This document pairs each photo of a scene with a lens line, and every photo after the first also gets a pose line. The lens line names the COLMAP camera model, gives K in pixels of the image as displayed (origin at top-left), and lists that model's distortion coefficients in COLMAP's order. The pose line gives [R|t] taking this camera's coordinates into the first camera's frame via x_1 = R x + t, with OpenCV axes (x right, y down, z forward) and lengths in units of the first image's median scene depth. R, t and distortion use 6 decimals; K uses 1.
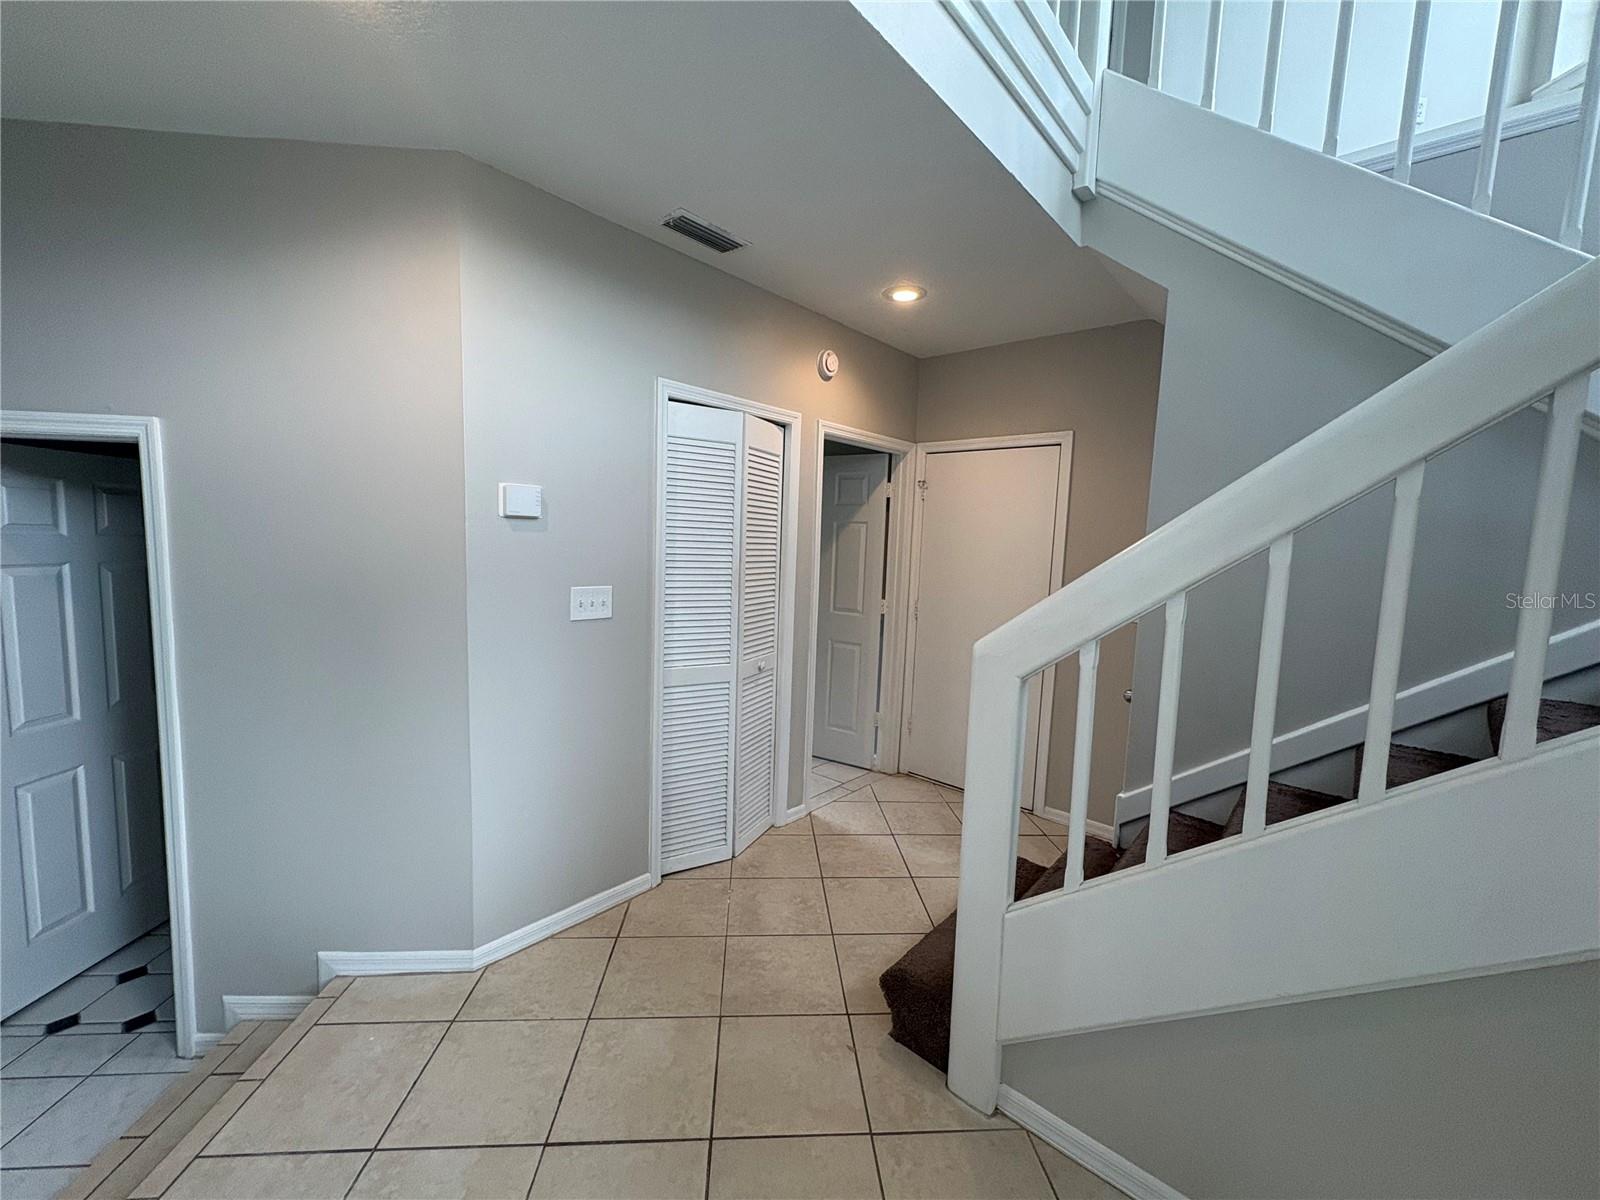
lens RADIAL K [[635.1, 0, 802.8], [0, 635.1, 602.1], [0, 0, 1]] dist [0.000079, 0.000287]
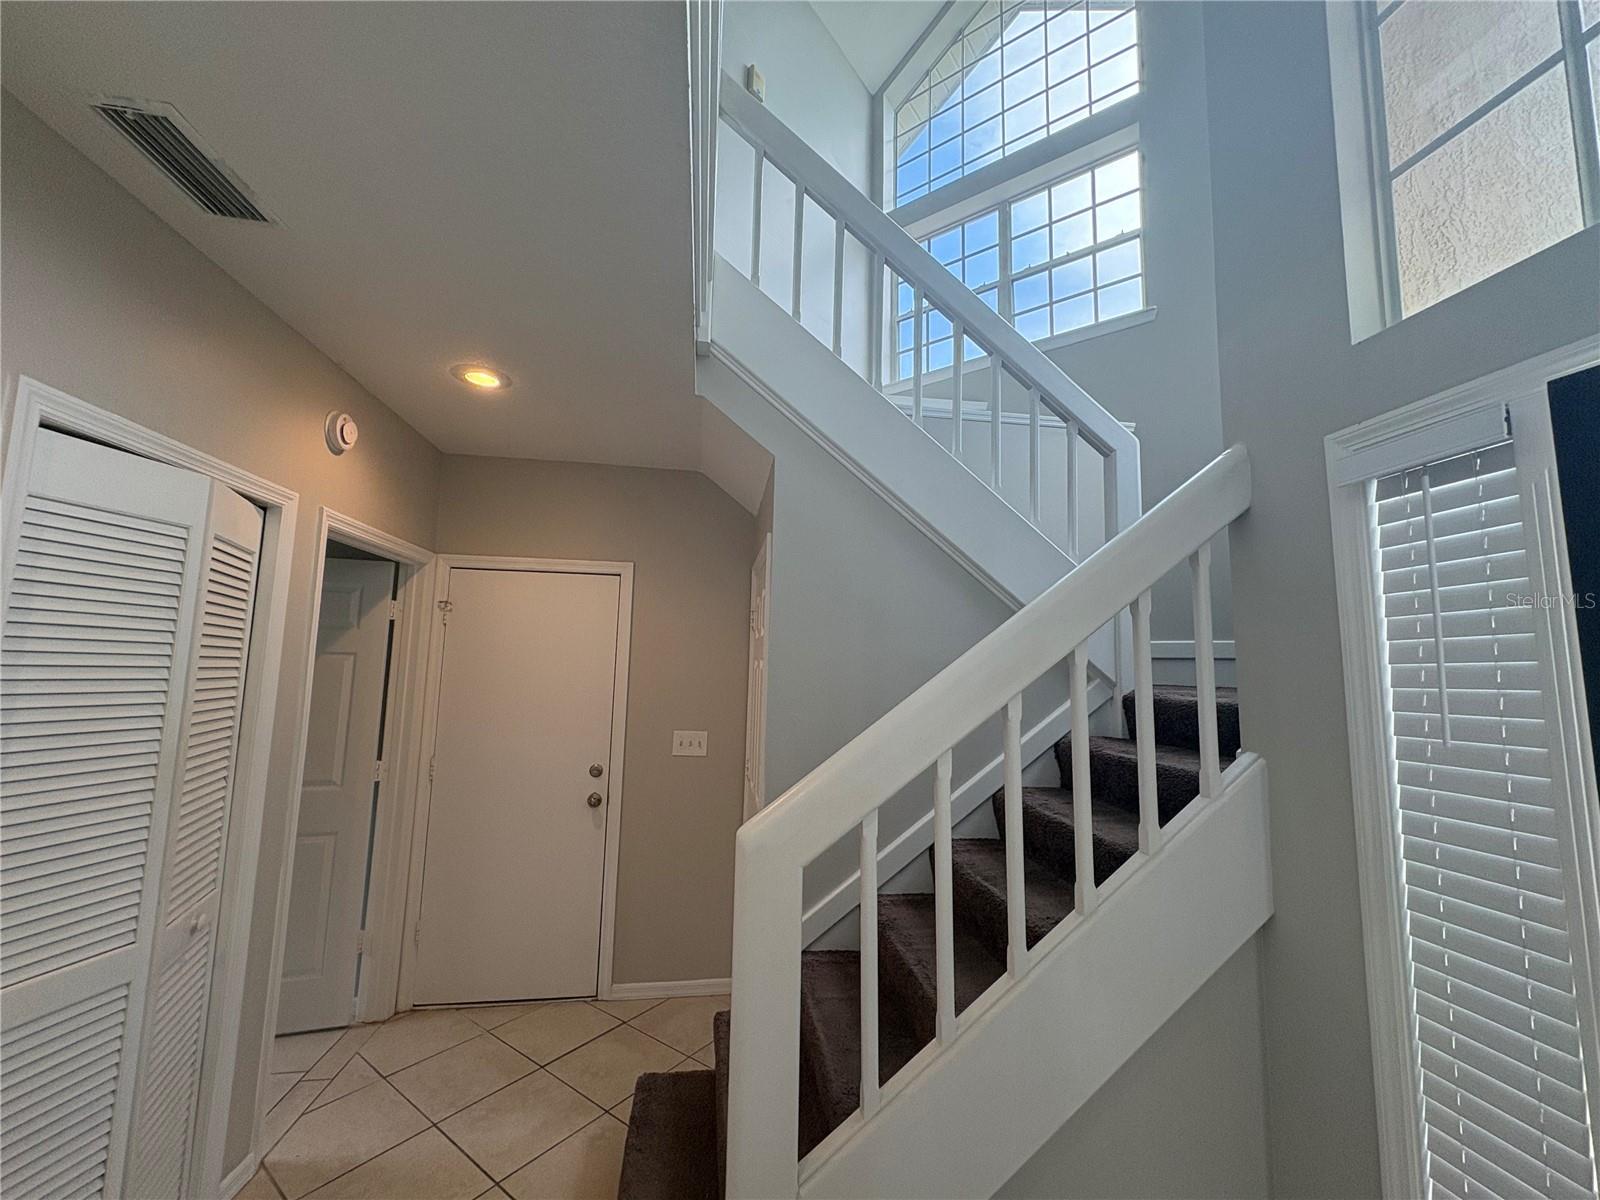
lens RADIAL K [[635.1, 0, 801.4], [0, 635.1, 602.9], [0, 0, 1]] dist [0.000079, 0.000287]
pose [[0.642385, 0.059380, 0.764078, -0.151535], [0.078154, 0.986720, -0.142389, -0.049342], [-0.762387, 0.151184, 0.629214, 0.197333]]
